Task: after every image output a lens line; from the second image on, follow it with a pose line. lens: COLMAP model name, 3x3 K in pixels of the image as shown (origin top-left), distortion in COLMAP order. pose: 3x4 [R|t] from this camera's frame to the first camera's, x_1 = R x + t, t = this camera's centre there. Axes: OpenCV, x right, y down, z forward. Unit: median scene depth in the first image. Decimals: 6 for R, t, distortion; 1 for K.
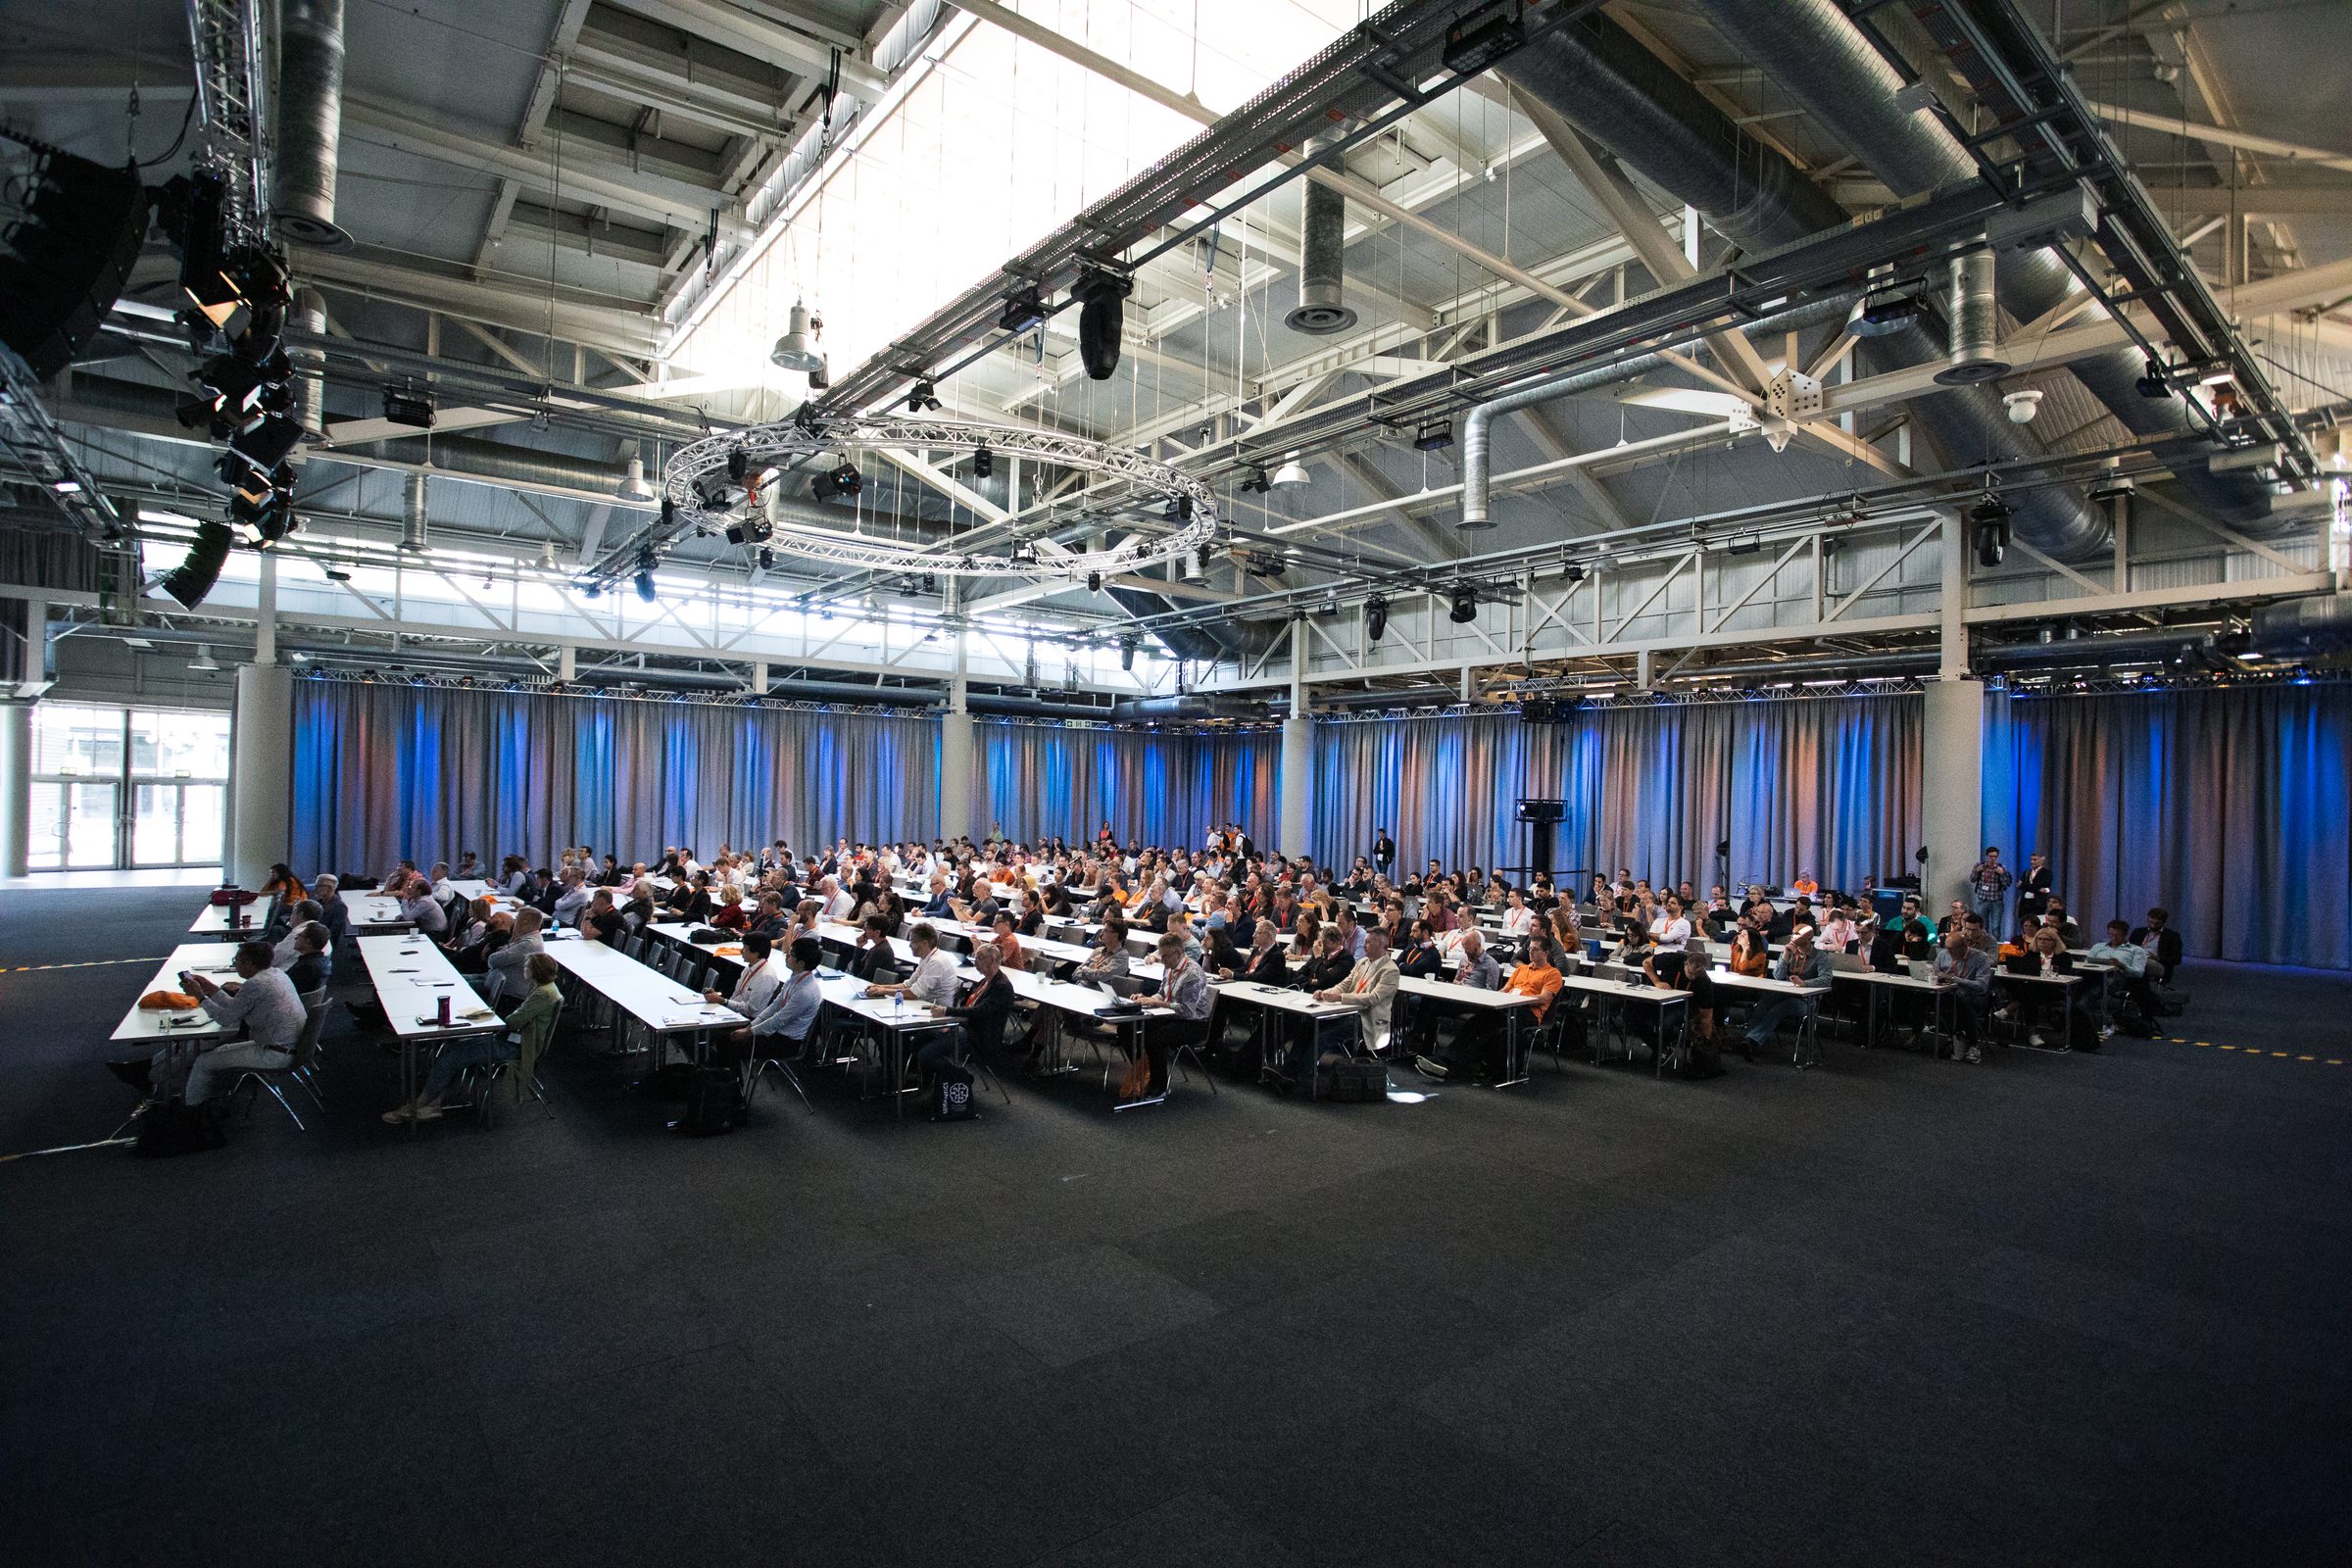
lens RADIAL K [[1135.3, 0, 1176.0], [0, 1135.3, 784.0], [0, 0, 1]] dist [-0.068008, -0.000053]
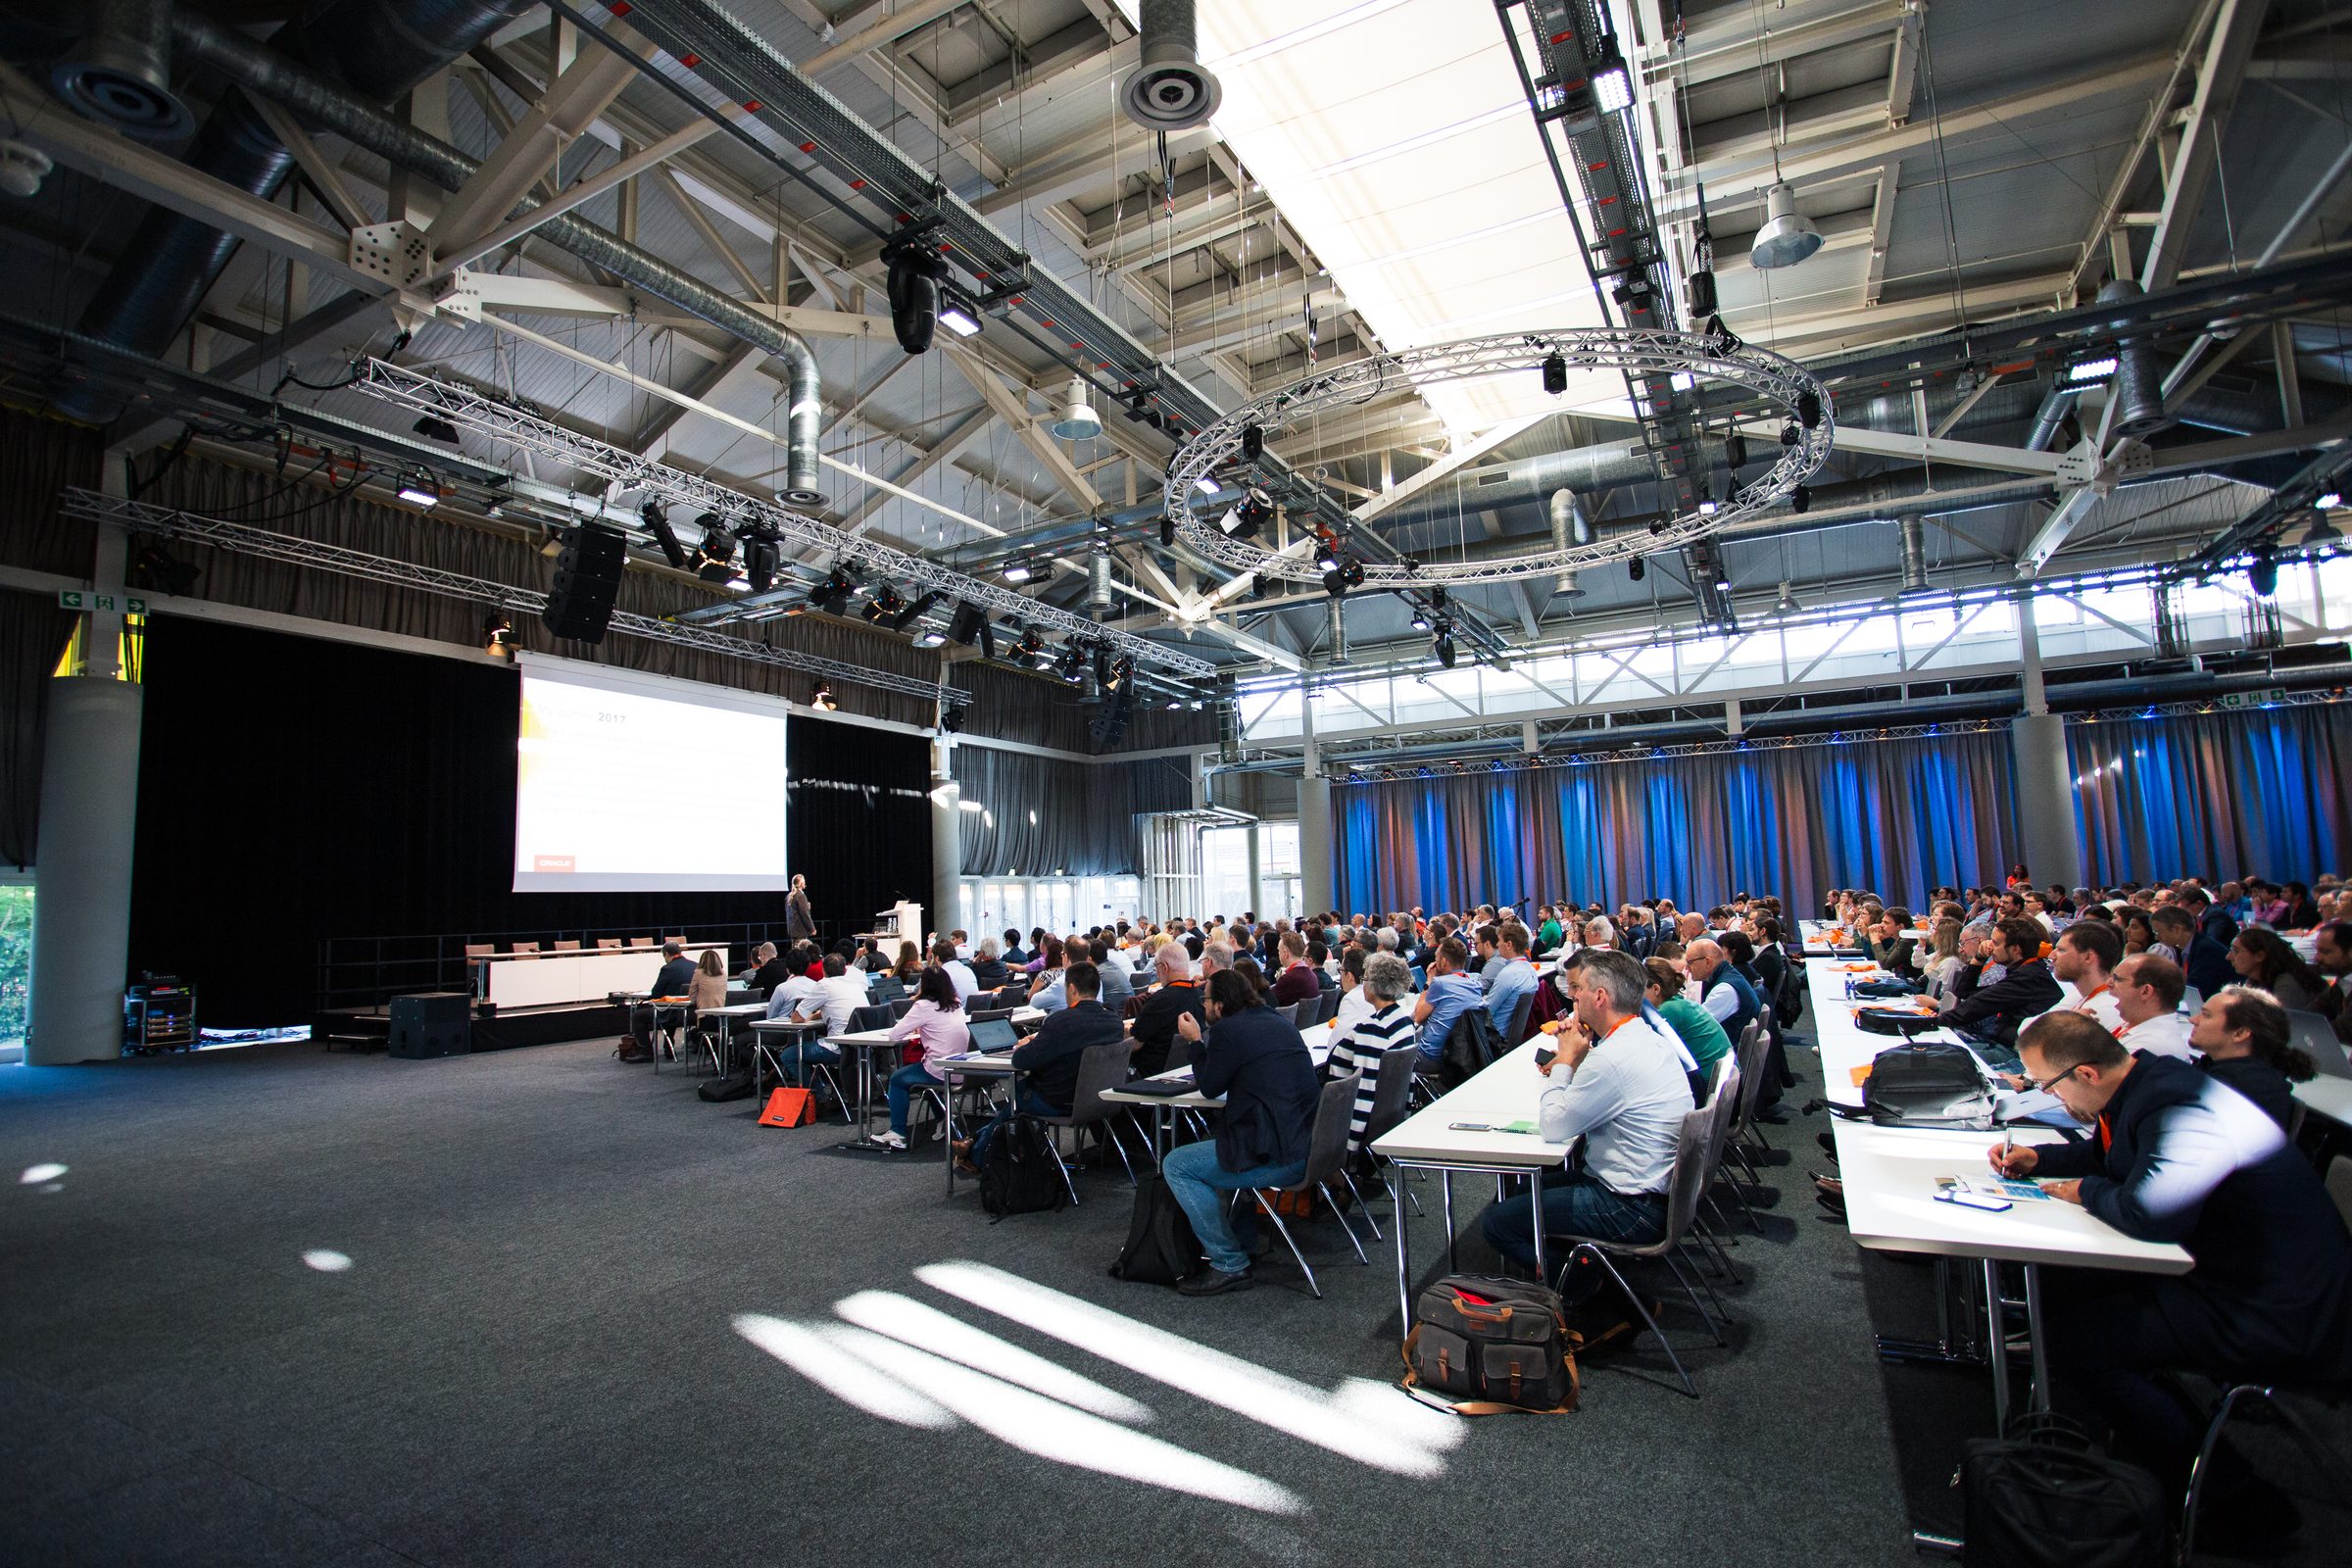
lens RADIAL K [[1135.4, 0, 1176.0], [0, 1135.4, 784.0], [0, 0, 1]] dist [0.001570, 0.000270]
pose [[0.388479, -0.109667, -0.914908, 0.262044], [0.066178, 0.993649, -0.091006, 0.008572], [0.919078, -0.025193, 0.393269, 0.253006]]
